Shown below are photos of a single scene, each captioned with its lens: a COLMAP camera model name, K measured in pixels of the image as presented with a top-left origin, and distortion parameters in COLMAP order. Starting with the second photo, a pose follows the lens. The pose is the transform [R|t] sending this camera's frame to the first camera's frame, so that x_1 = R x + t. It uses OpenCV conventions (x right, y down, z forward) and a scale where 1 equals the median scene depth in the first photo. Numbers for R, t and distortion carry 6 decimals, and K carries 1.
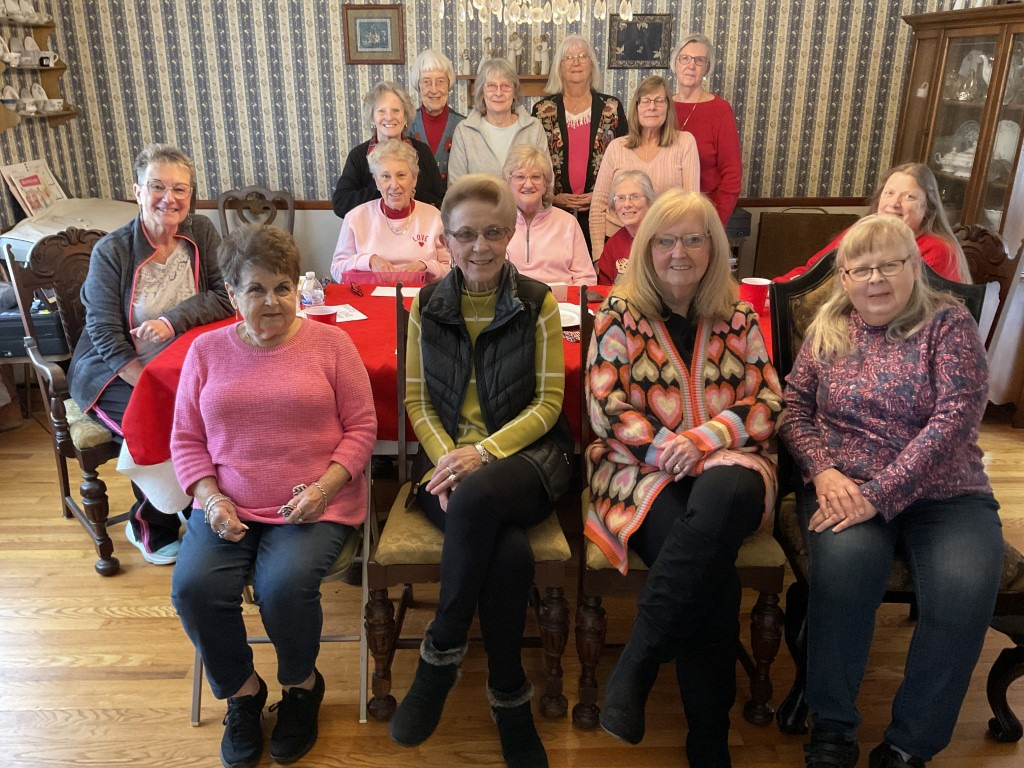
lens RADIAL K [[911.5, 0, 500.1], [0, 911.5, 379.8], [0, 0, 1]] dist [0.112690, -0.154951]
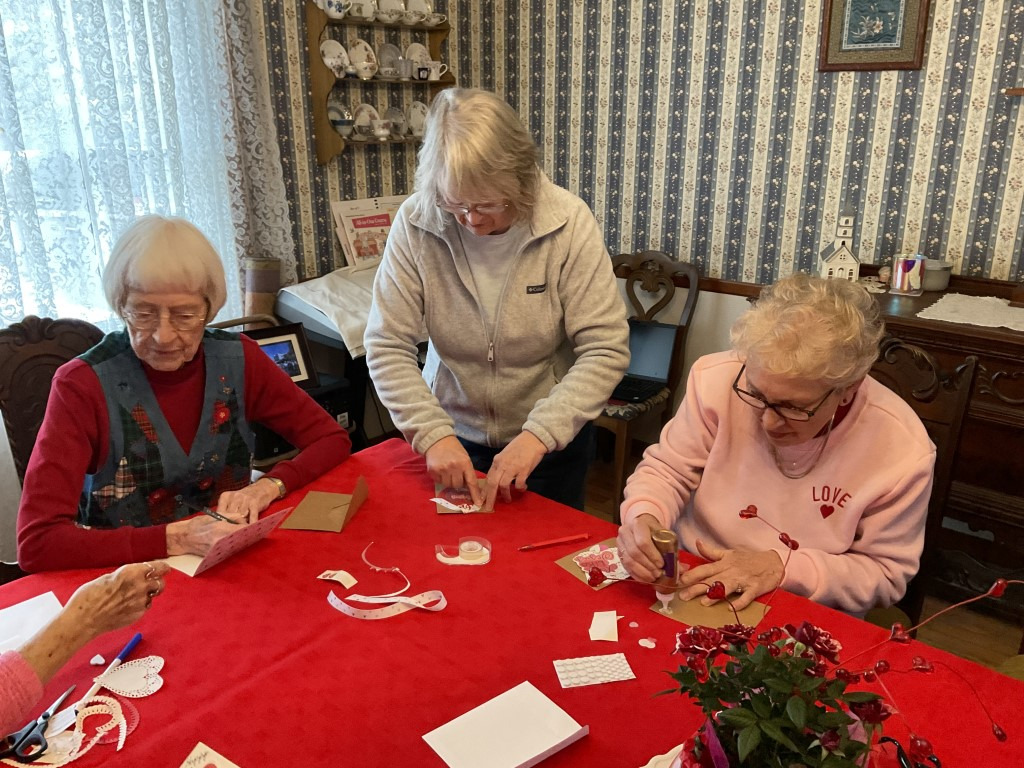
lens RADIAL K [[911.5, 0, 500.1], [0, 911.5, 379.8], [0, 0, 1]] dist [0.112690, -0.154951]
pose [[0.742710, 0.203187, -0.638041, 0.107562], [-0.220222, 0.973964, 0.053815, -0.131055], [0.632364, 0.100541, 0.768120, 0.419447]]
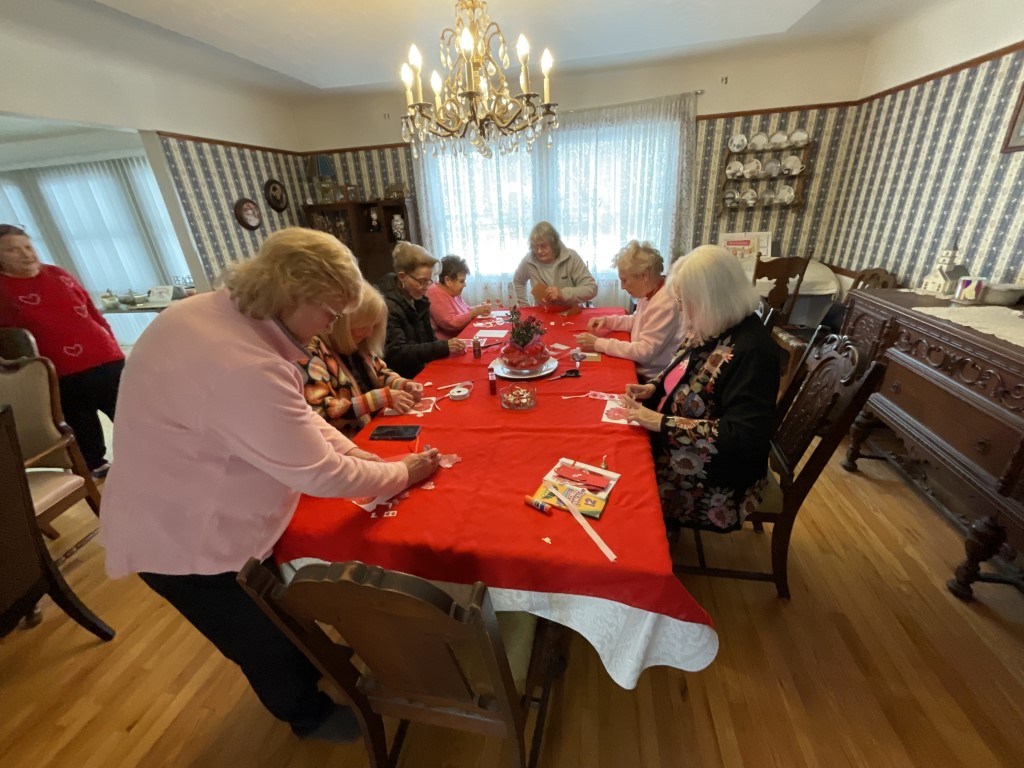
lens RADIAL K [[441.8, 0, 512.0], [0, 441.8, 384.0], [0, 0, 1]] dist [0.012560, 0.007540]
pose [[-0.198534, 0.394114, -0.897362, 0.431061], [-0.270760, 0.857901, 0.436686, -0.209942], [0.941952, 0.329667, -0.063612, 0.643393]]
